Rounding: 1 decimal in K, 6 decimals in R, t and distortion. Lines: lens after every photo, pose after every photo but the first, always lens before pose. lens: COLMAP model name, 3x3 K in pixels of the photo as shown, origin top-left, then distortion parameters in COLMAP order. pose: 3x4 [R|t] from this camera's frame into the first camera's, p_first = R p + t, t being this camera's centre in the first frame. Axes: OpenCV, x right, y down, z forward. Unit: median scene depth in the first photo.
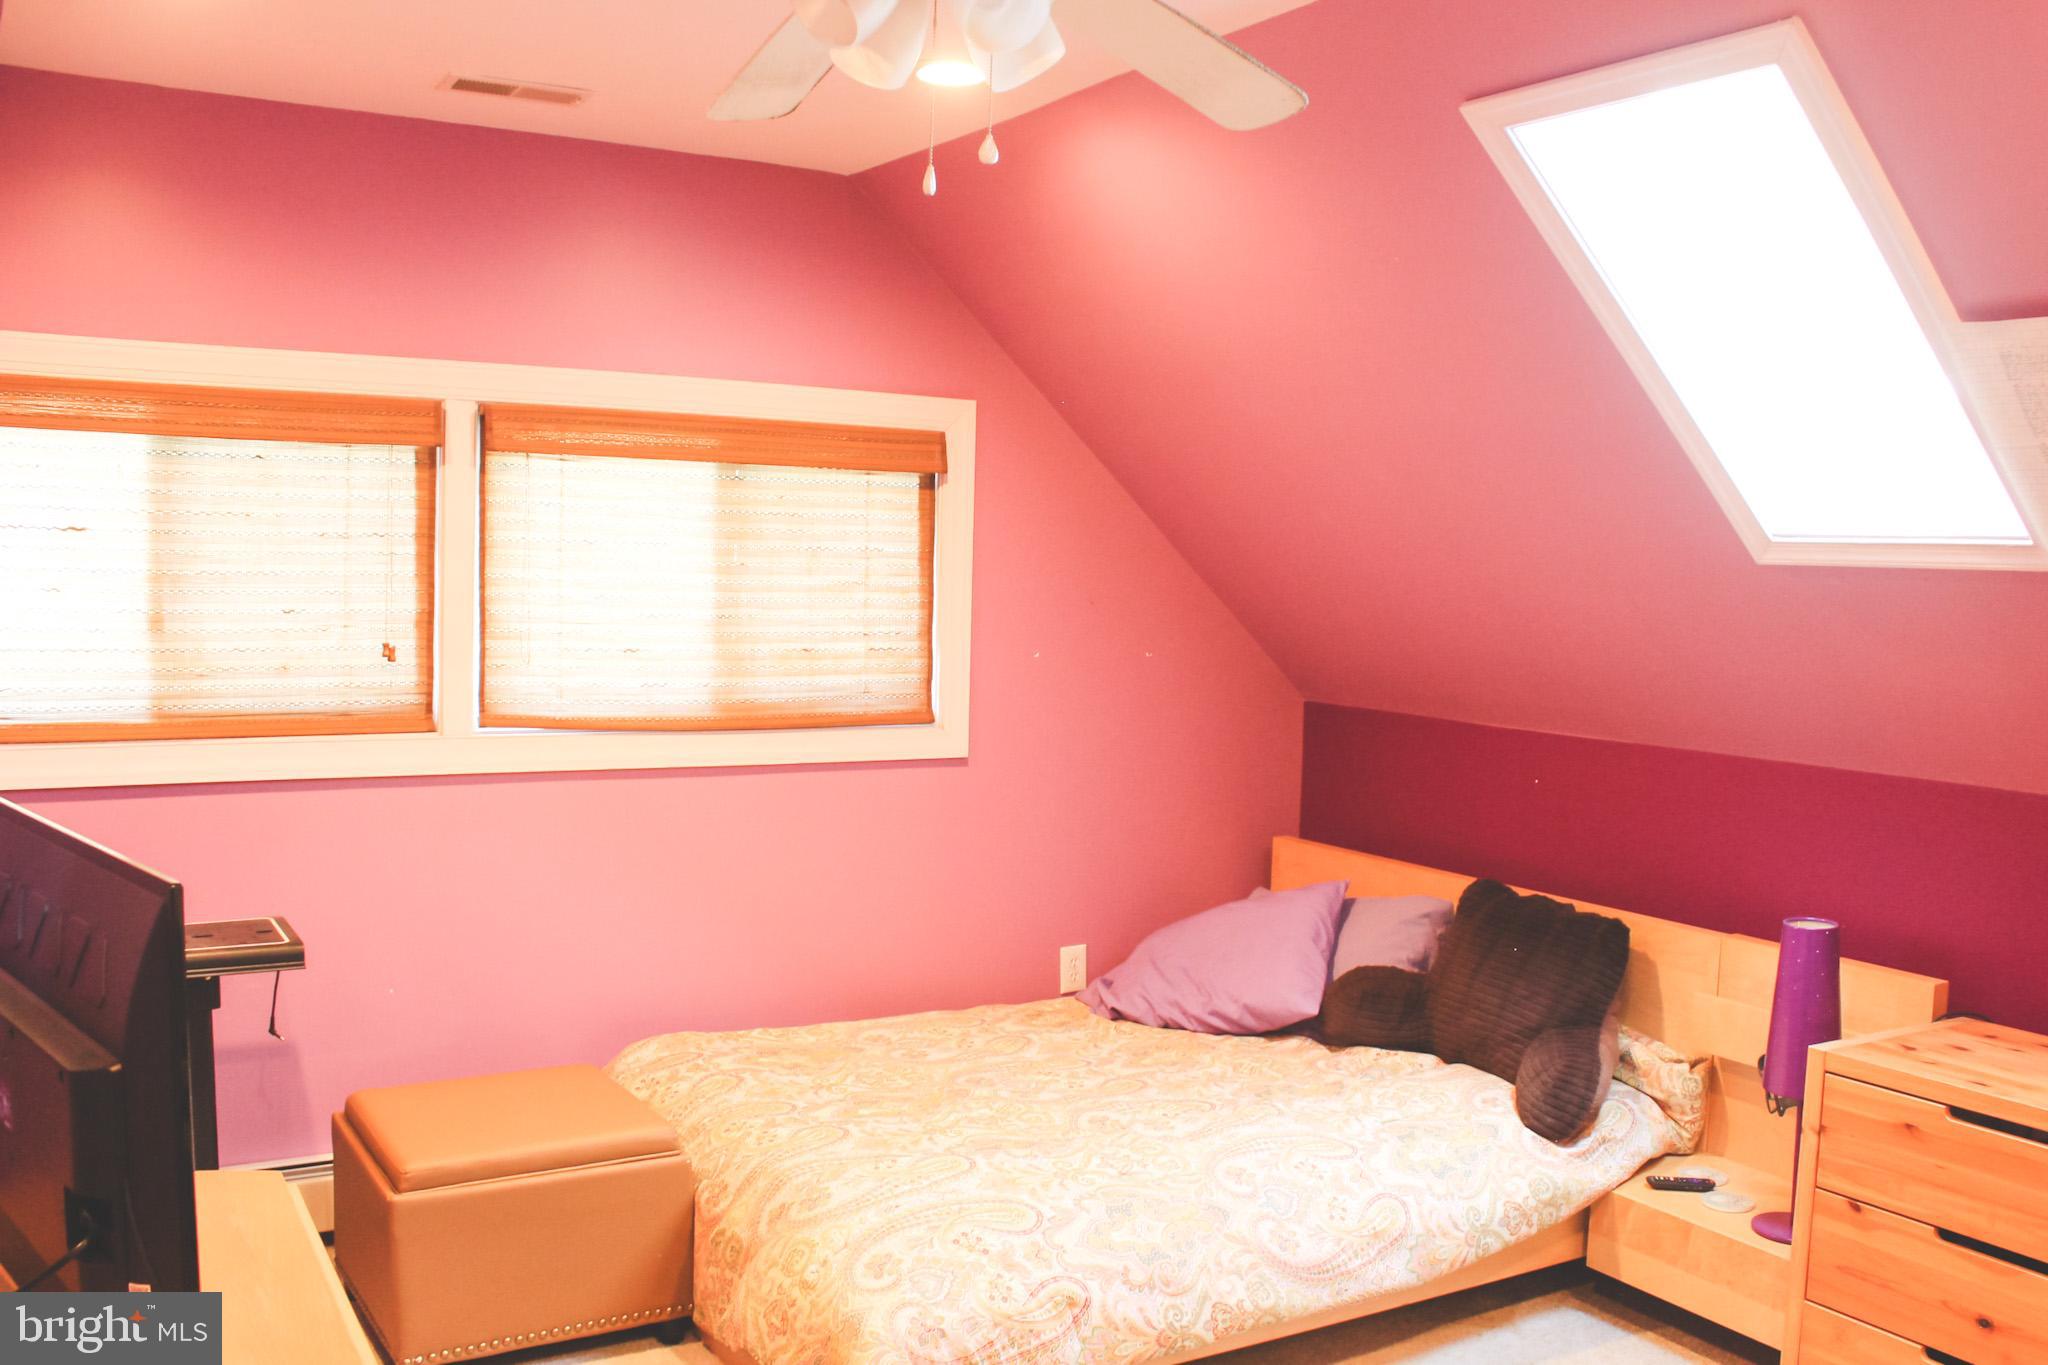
lens RADIAL K [[1728.9, 0, 1078.8], [0, 1728.9, 728.0], [0, 0, 1]] dist [-0.164690, 0.150251]
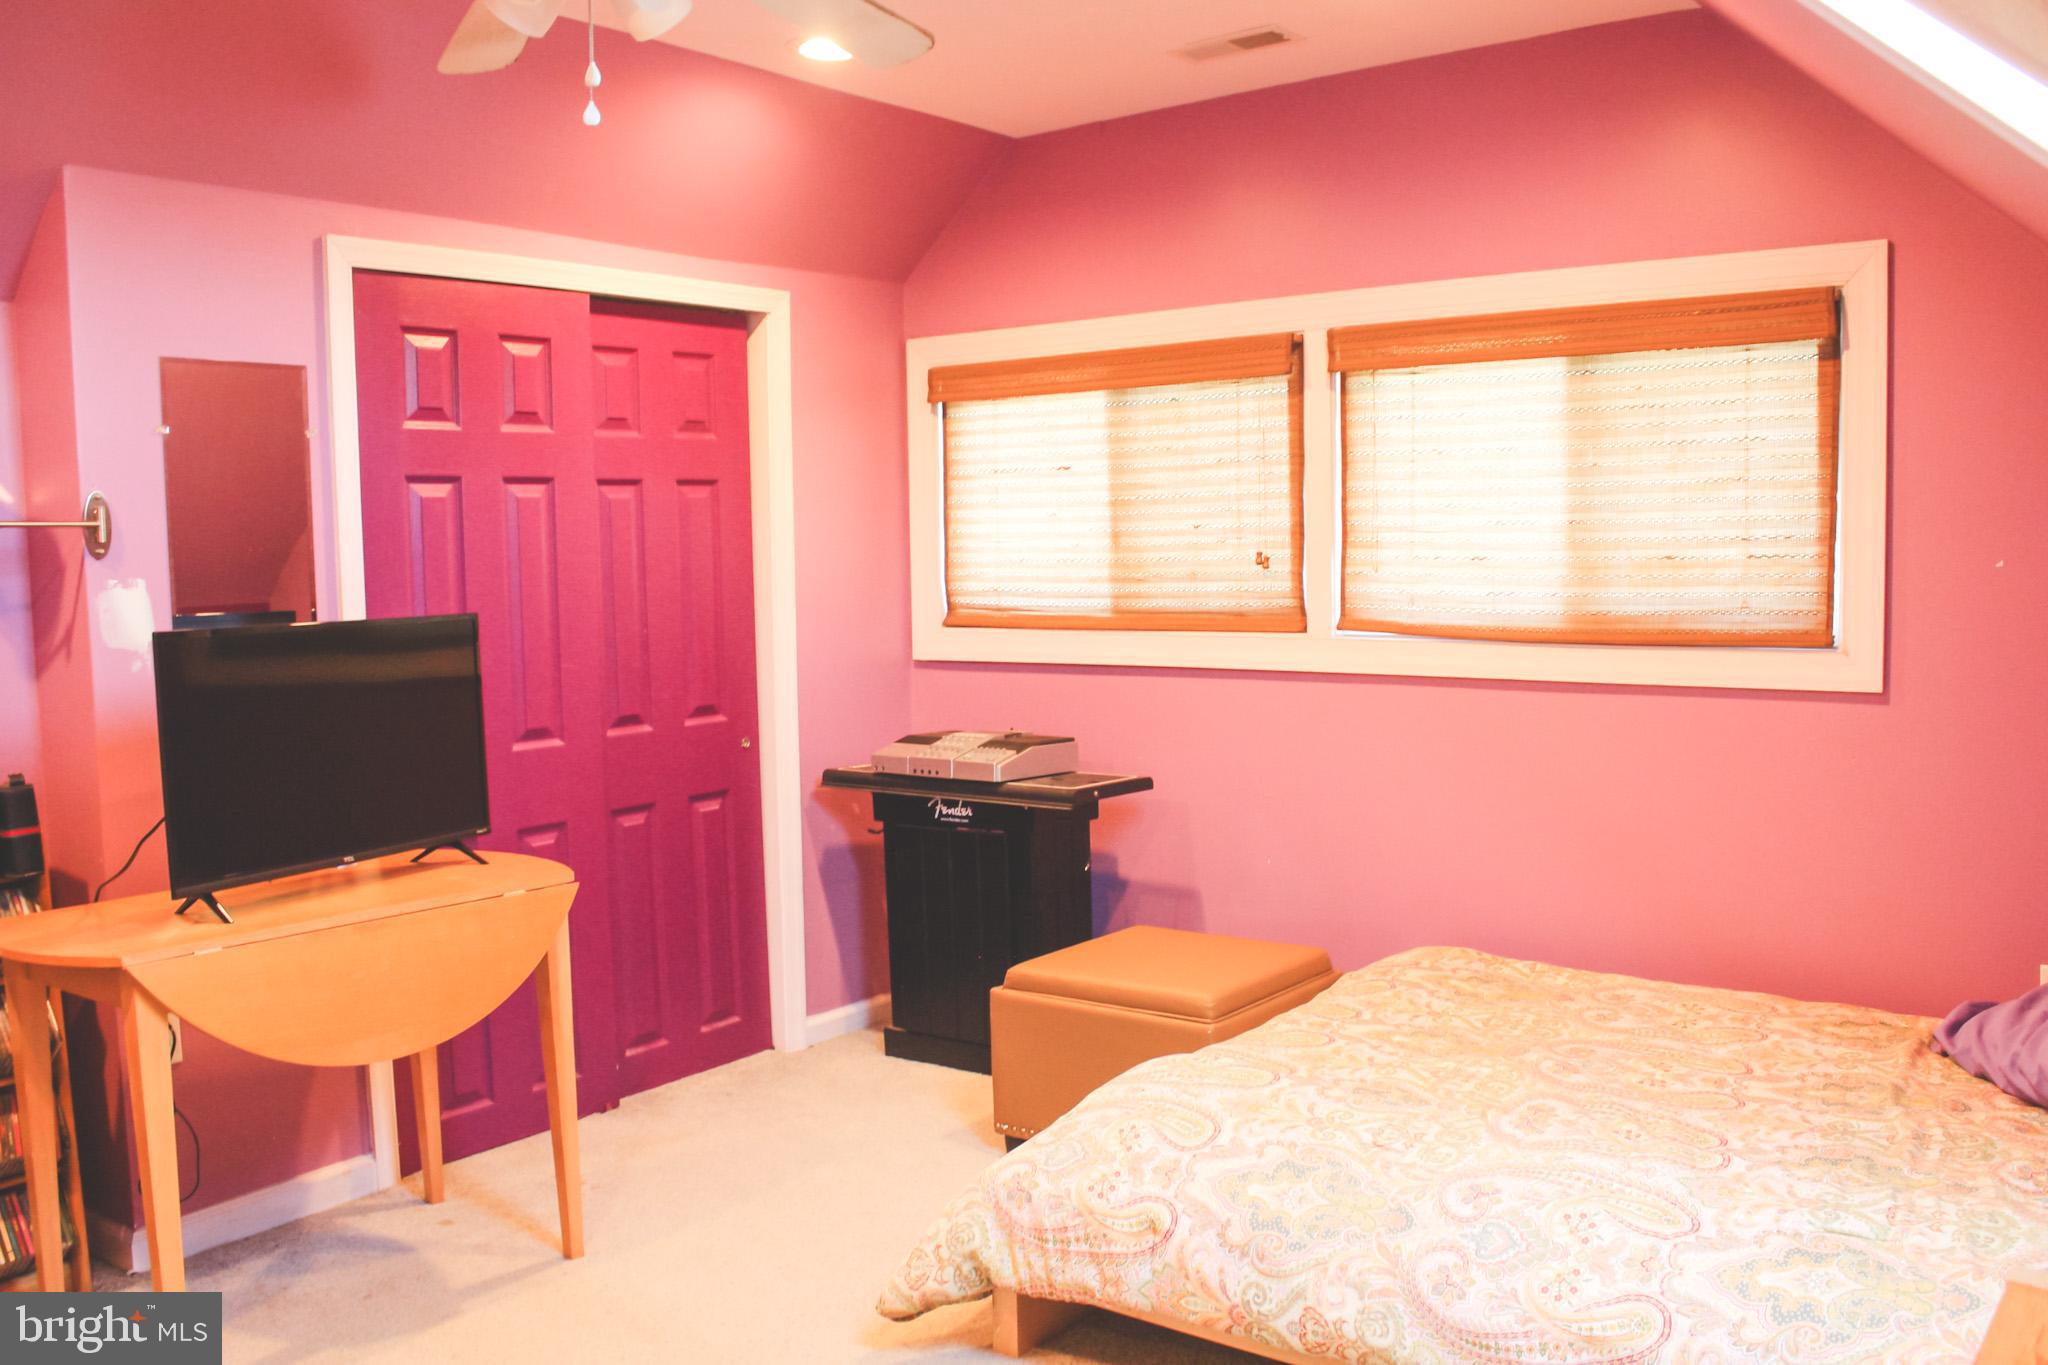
lens RADIAL K [[1673.6, 0, 1024.8], [0, 1673.6, 713.6], [0, 0, 1]] dist [-0.167606, 0.116430]
pose [[0.375242, 0.056359, -0.925212, 0.551047], [-0.052256, 0.997849, 0.039591, 0.020981], [0.925453, 0.033492, 0.377380, 0.419207]]
